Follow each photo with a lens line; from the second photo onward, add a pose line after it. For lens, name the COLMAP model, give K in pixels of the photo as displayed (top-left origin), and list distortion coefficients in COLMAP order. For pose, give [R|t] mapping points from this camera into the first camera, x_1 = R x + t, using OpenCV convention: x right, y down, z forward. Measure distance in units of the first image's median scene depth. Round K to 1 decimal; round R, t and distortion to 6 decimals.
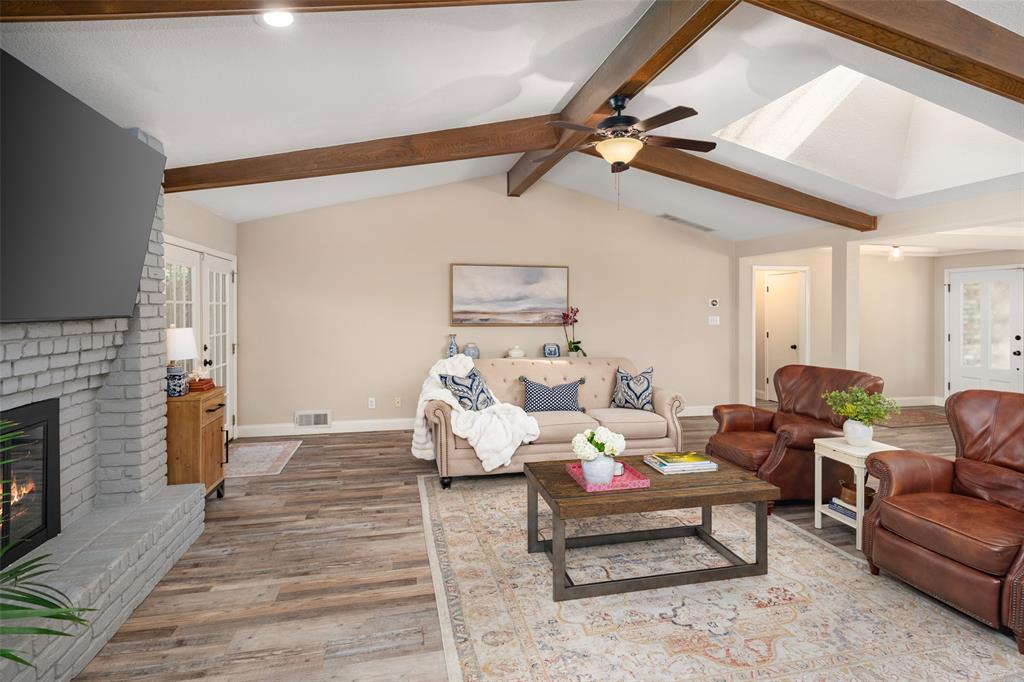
lens RADIAL K [[496.8, 0, 507.1], [0, 496.8, 313.6], [0, 0, 1]] dist [-0.000632, -0.000159]
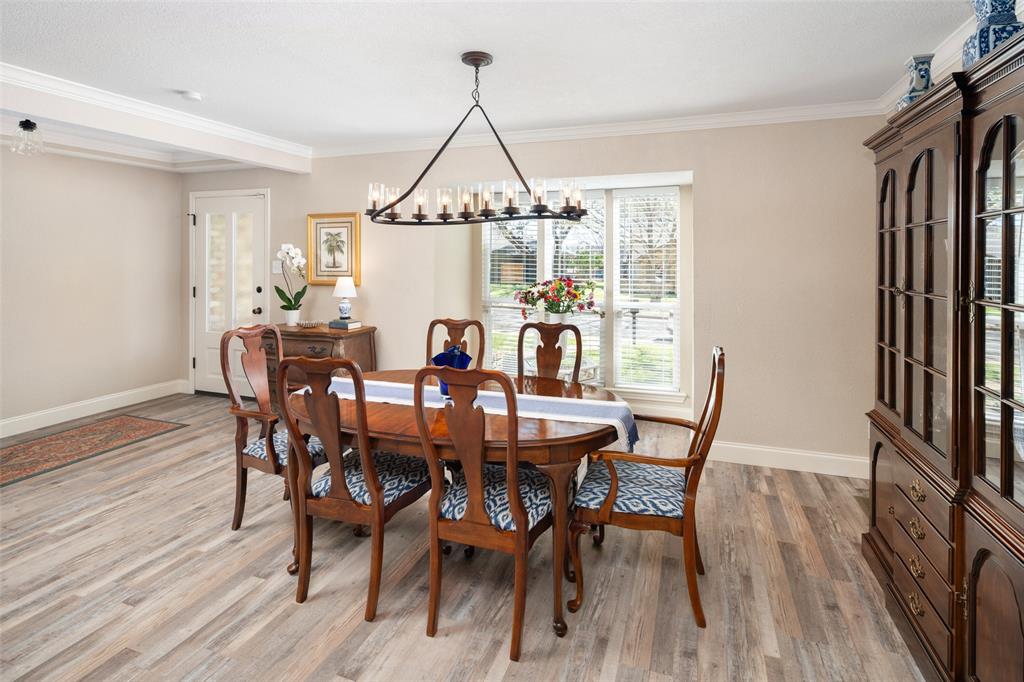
lens RADIAL K [[499.4, 0, 534.7], [0, 499.4, 262.8], [0, 0, 1]] dist [-0.003435, -0.006612]
pose [[0.508084, -0.007256, 0.861277, 0.964294], [0.003529, 0.999974, 0.006342, 0.009308], [-0.861300, -0.000183, 0.508096, 0.444733]]
